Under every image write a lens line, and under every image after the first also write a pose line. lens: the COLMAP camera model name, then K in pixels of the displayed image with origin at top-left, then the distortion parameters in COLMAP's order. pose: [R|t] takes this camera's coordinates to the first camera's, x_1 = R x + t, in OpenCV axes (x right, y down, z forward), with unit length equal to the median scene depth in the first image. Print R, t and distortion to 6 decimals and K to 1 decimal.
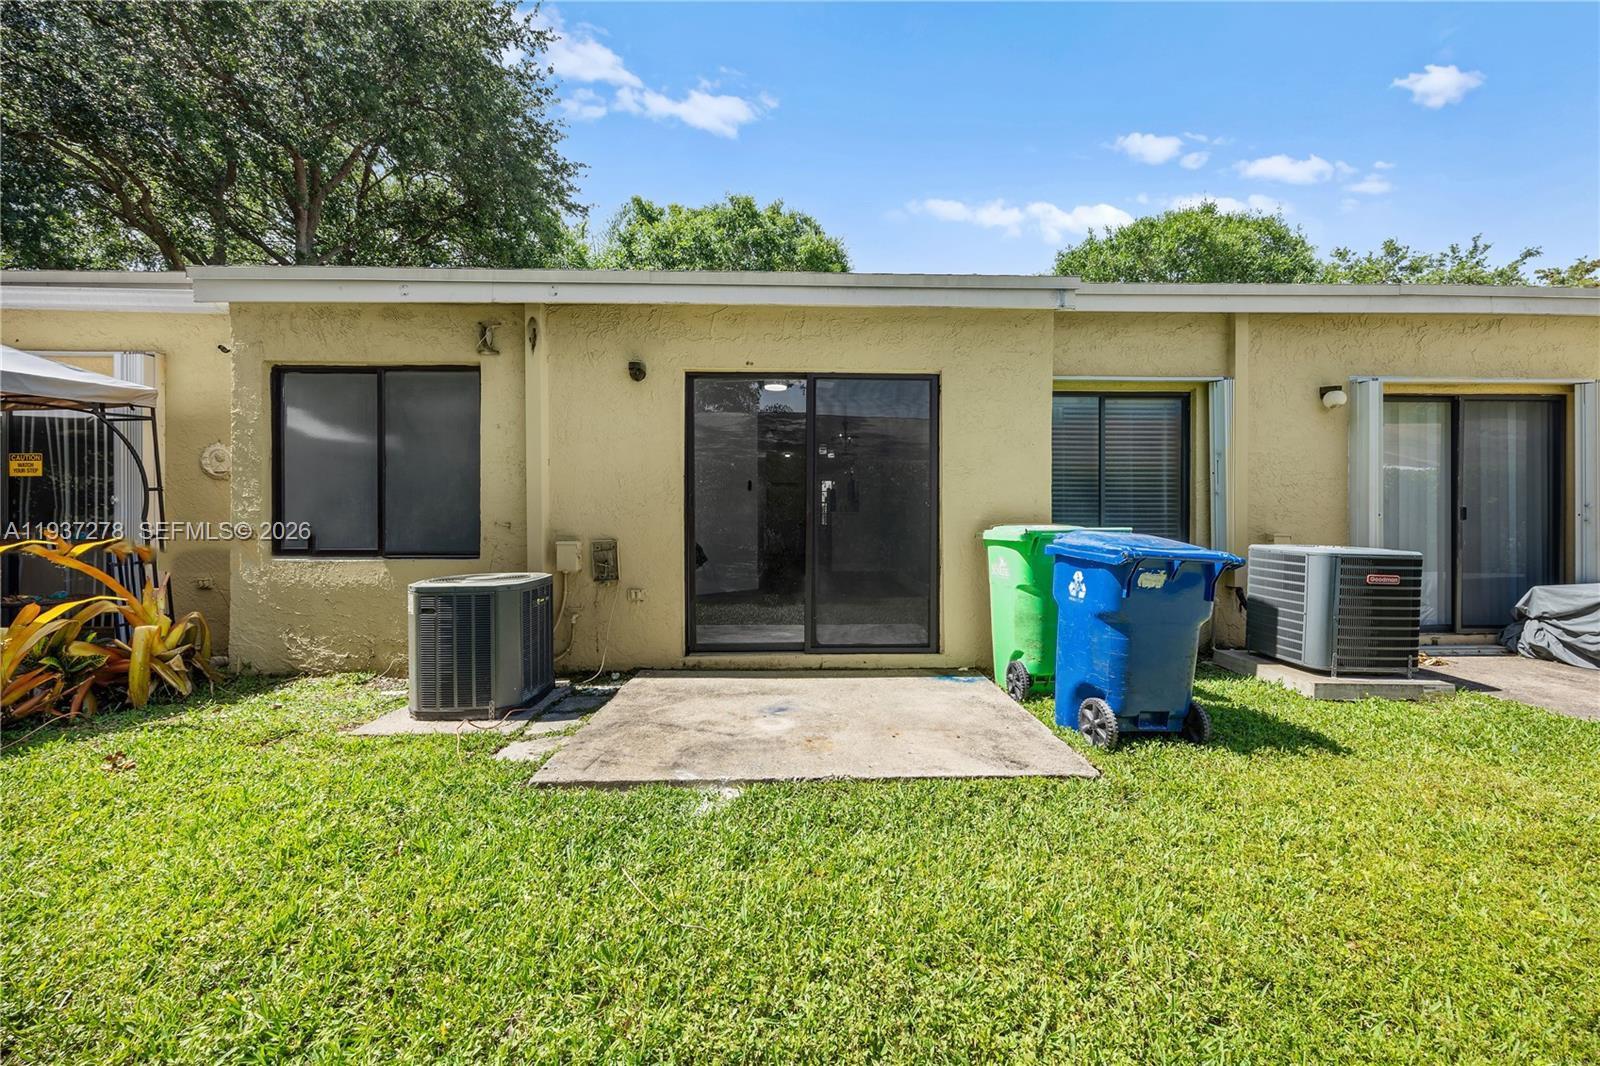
lens RADIAL K [[609.1, 0, 802.7], [0, 609.1, 526.8], [0, 0, 1]] dist [-0.003780, -0.000082]
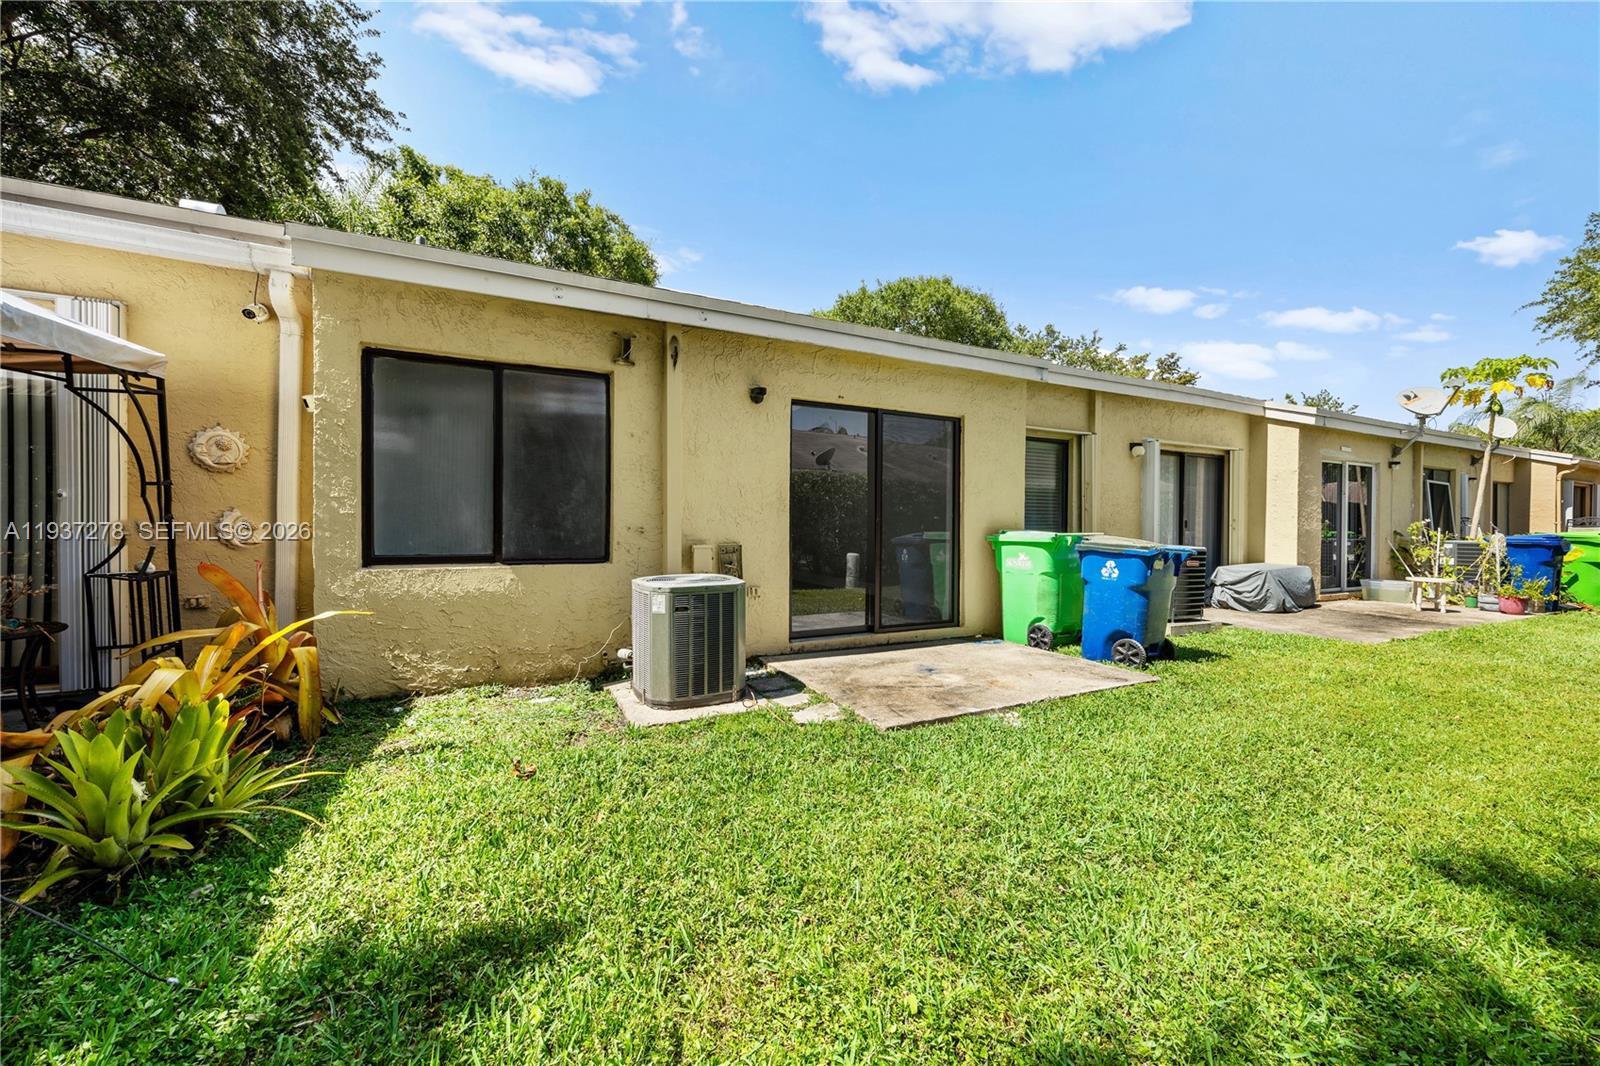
lens RADIAL K [[609.1, 0, 785.6], [0, 609.1, 536.8], [0, 0, 1]] dist [-0.003780, -0.000082]
pose [[0.906760, -0.002480, 0.421639, -0.687416], [-0.002085, 0.999944, 0.010367, -0.002674], [-0.421641, -0.010279, 0.906704, -0.053689]]
